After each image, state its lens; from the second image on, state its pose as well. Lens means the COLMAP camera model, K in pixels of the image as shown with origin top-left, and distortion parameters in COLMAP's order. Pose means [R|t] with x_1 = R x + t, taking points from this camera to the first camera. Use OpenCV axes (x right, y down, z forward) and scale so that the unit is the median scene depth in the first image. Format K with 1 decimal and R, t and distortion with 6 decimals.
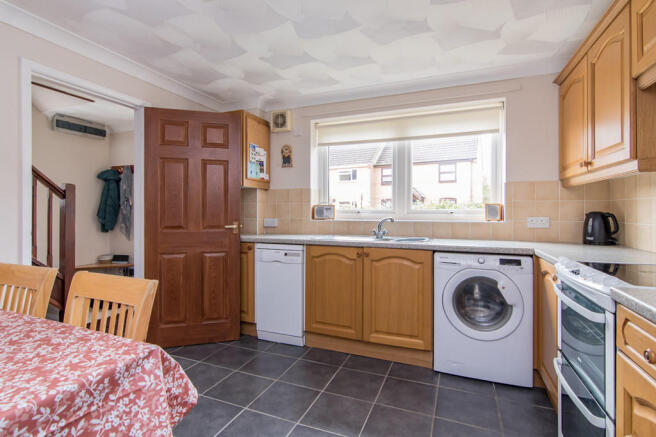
lens RADIAL K [[330.3, 0, 328.0], [0, 330.3, 218.5], [0, 0, 1]] dist [0.000810, 0.000184]
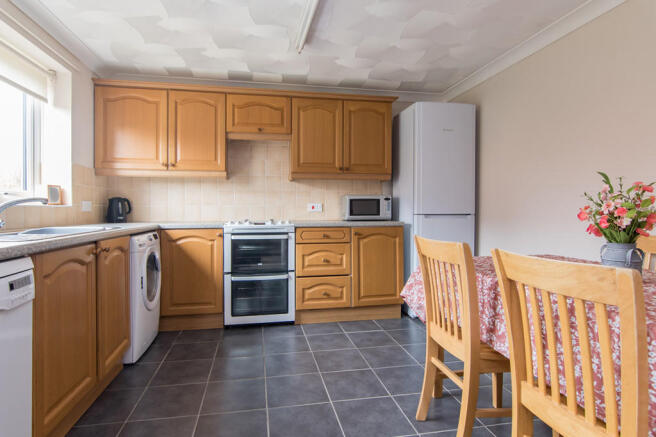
lens RADIAL K [[344.1, 0, 328.0], [0, 344.1, 218.5], [0, 0, 1]] dist [-0.000575, -0.000117]
pose [[-0.565002, -0.023856, 0.824745, -0.803600], [0.005072, 0.999463, 0.032385, 0.023979], [-0.825074, 0.022480, -0.564577, 1.121296]]
